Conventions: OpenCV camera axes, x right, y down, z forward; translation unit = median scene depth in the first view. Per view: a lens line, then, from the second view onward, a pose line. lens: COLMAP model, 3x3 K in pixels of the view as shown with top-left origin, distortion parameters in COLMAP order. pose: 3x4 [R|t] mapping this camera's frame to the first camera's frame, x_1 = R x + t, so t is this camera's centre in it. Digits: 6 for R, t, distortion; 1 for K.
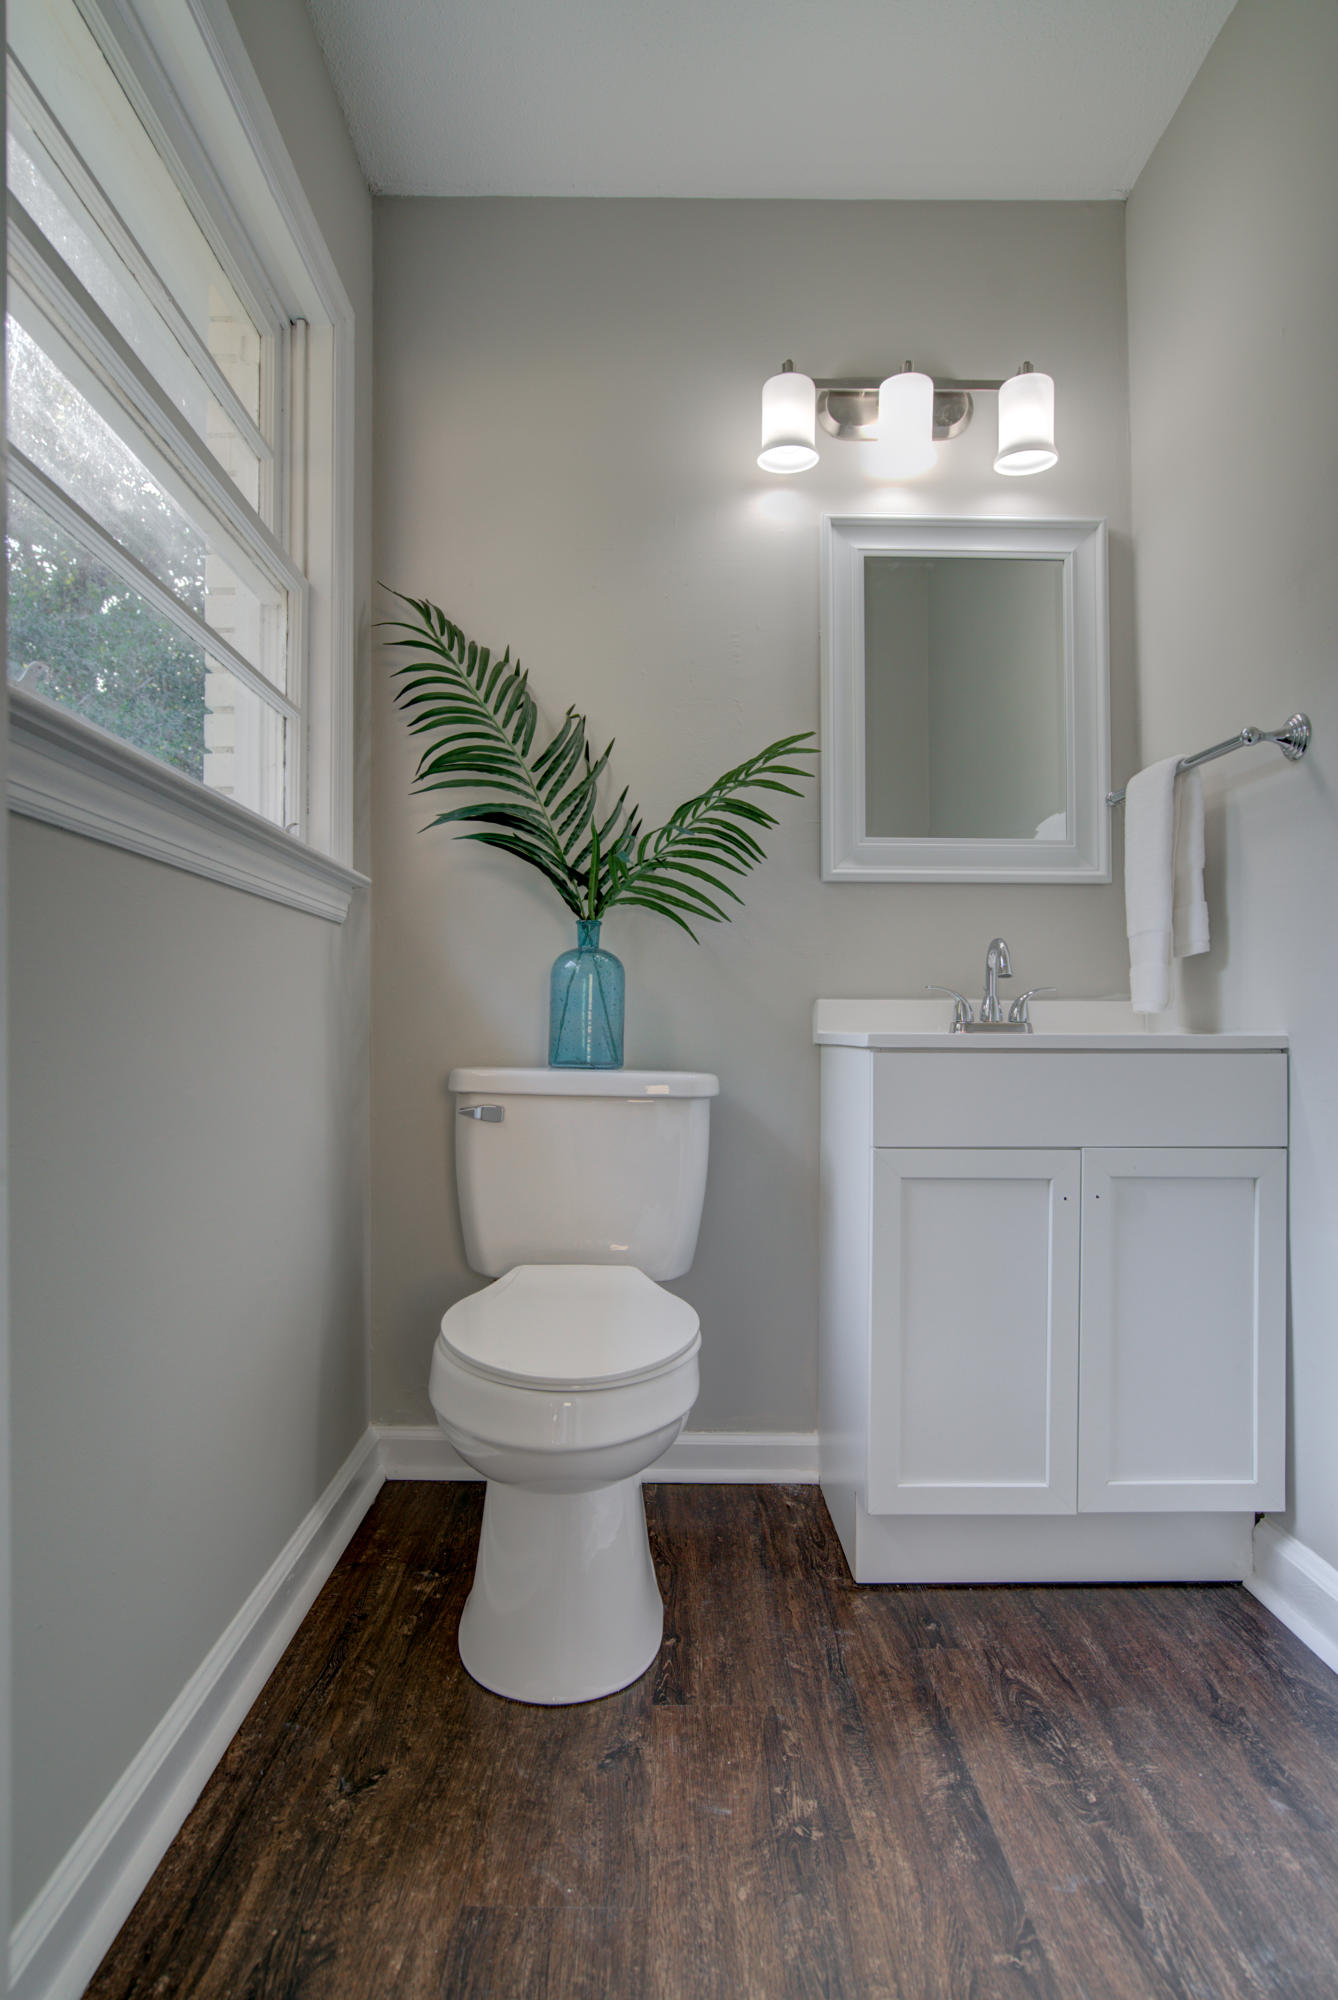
lens RADIAL K [[1081.8, 0, 684.9], [0, 1081.8, 1004.0], [0, 0, 1]] dist [-0.026653, 0.001556]
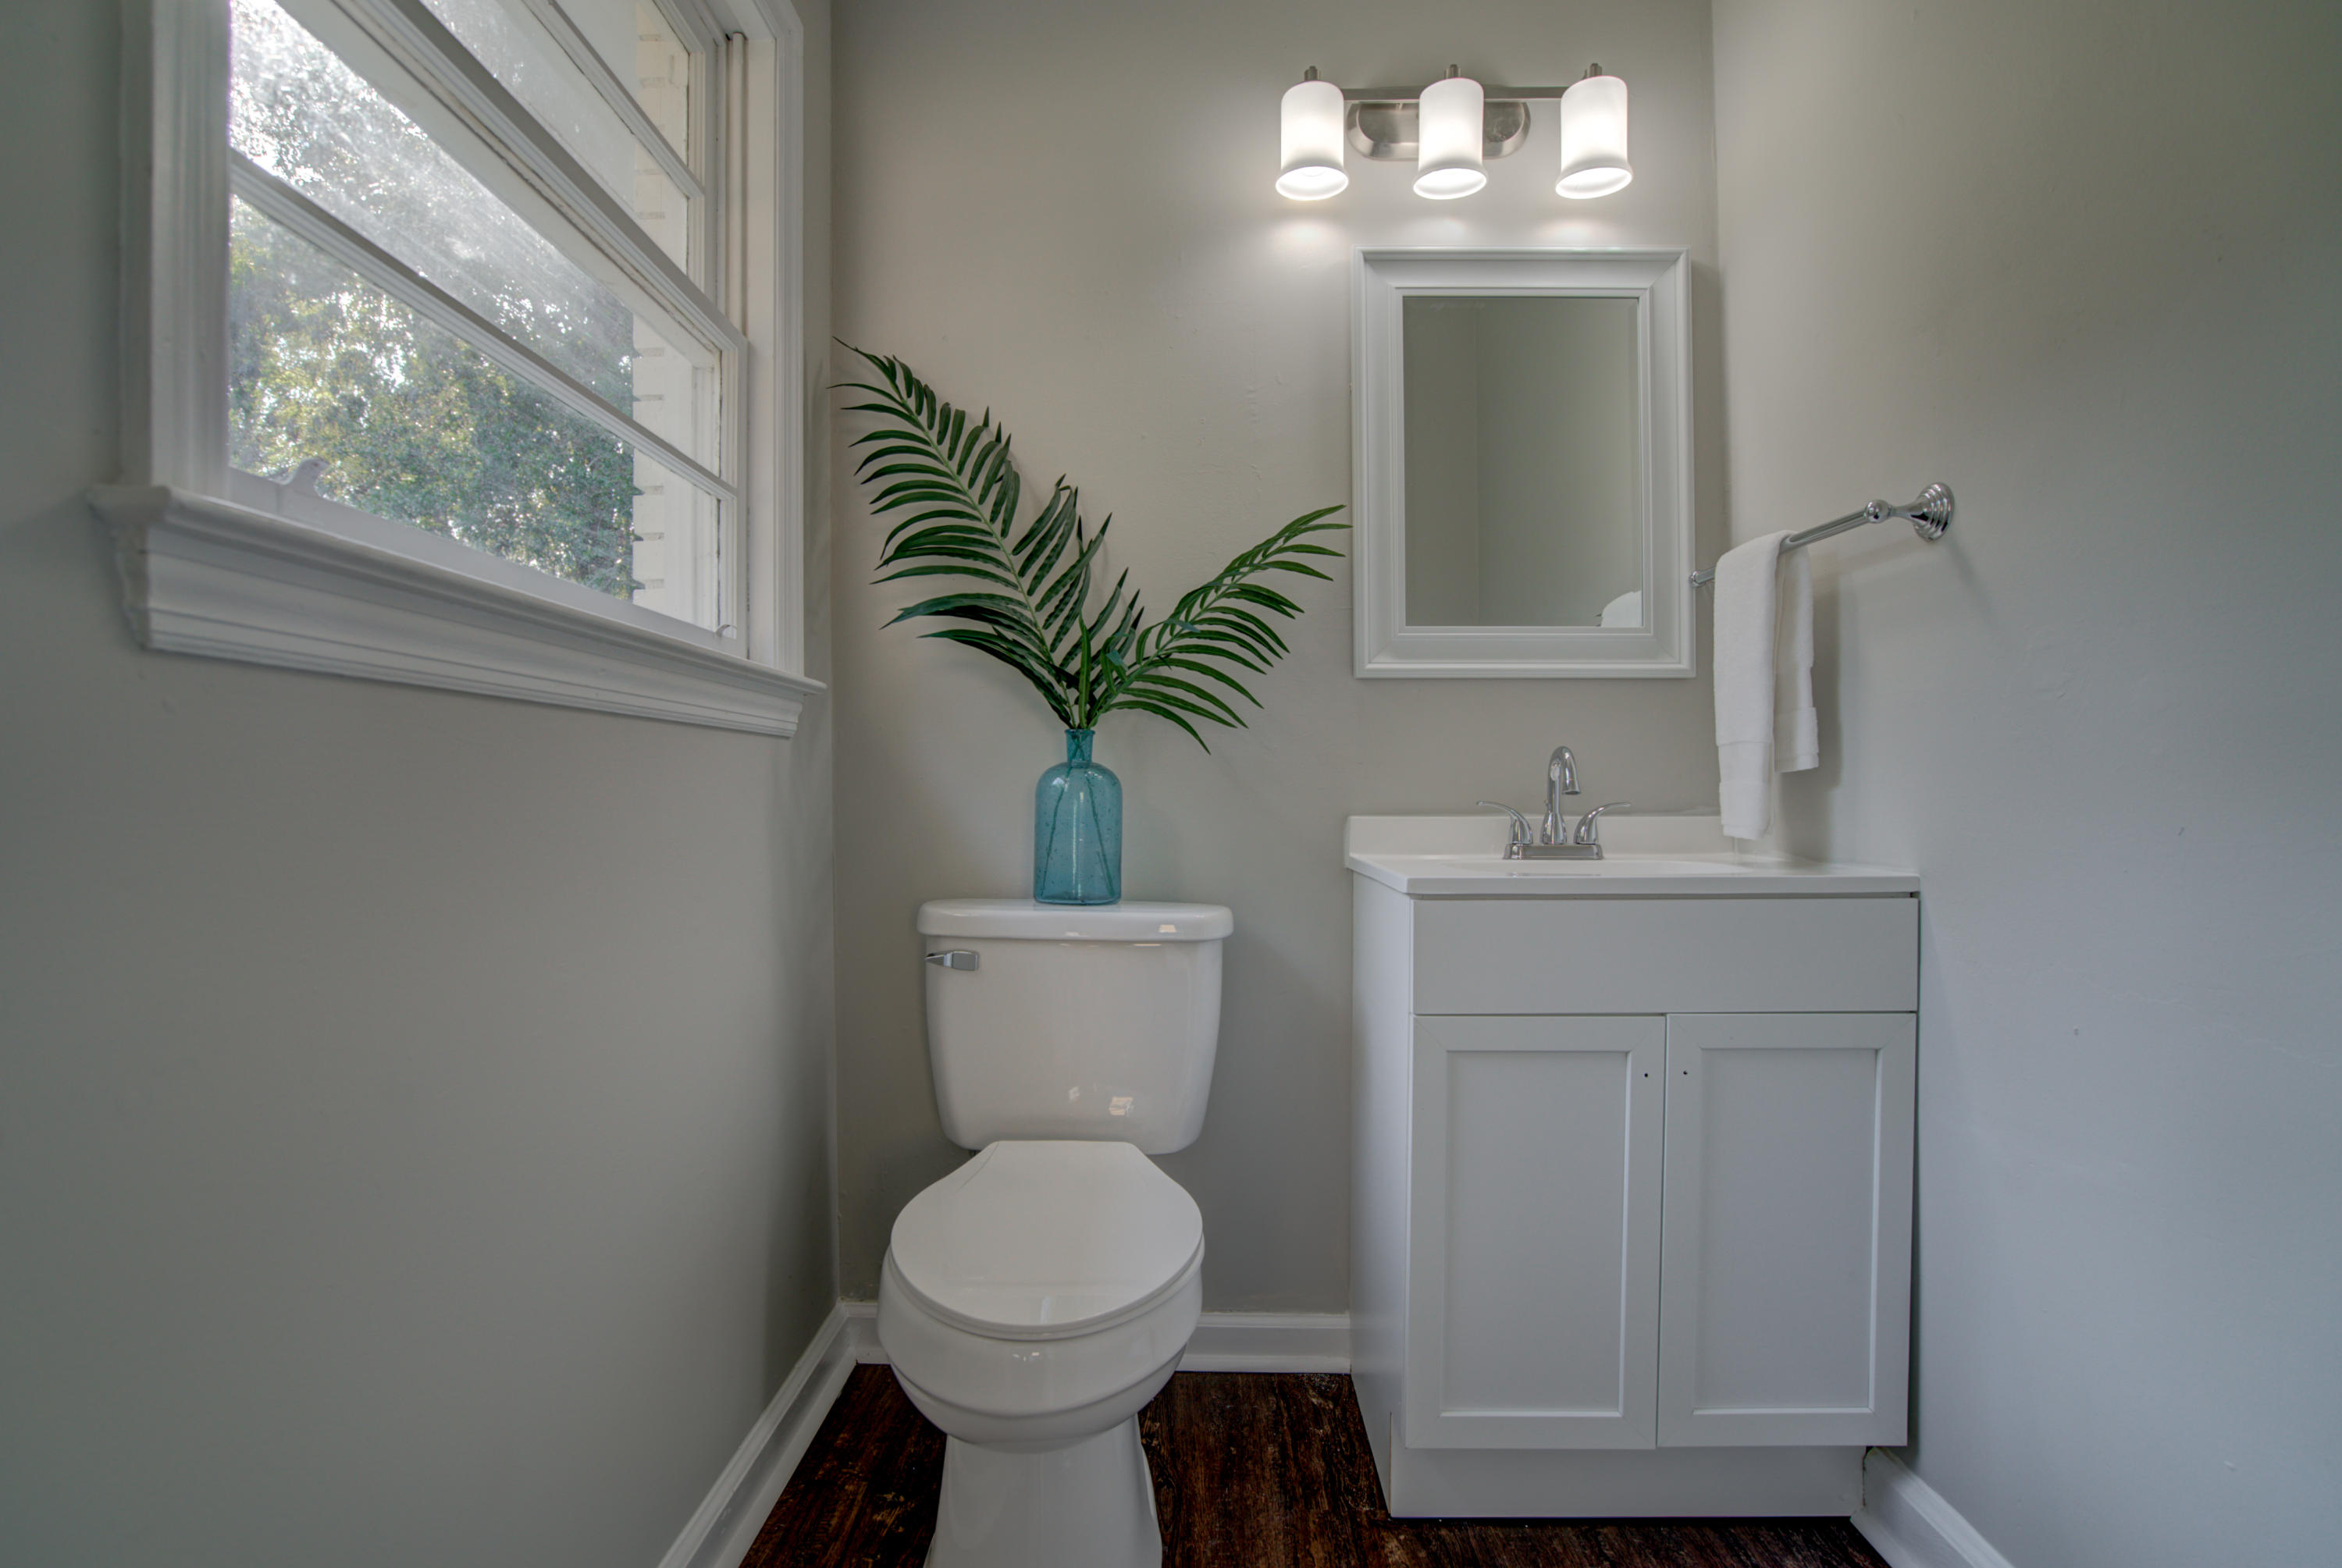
lens RADIAL K [[1091.5, 0, 1189.5], [0, 1091.5, 776.6], [0, 0, 1]] dist [-0.056526, 0.020906]
pose [[0.999376, -0.003732, -0.035113, 0.027880], [0.004436, 0.999790, 0.019987, -0.056451], [0.035031, -0.020131, 0.999183, 0.141431]]
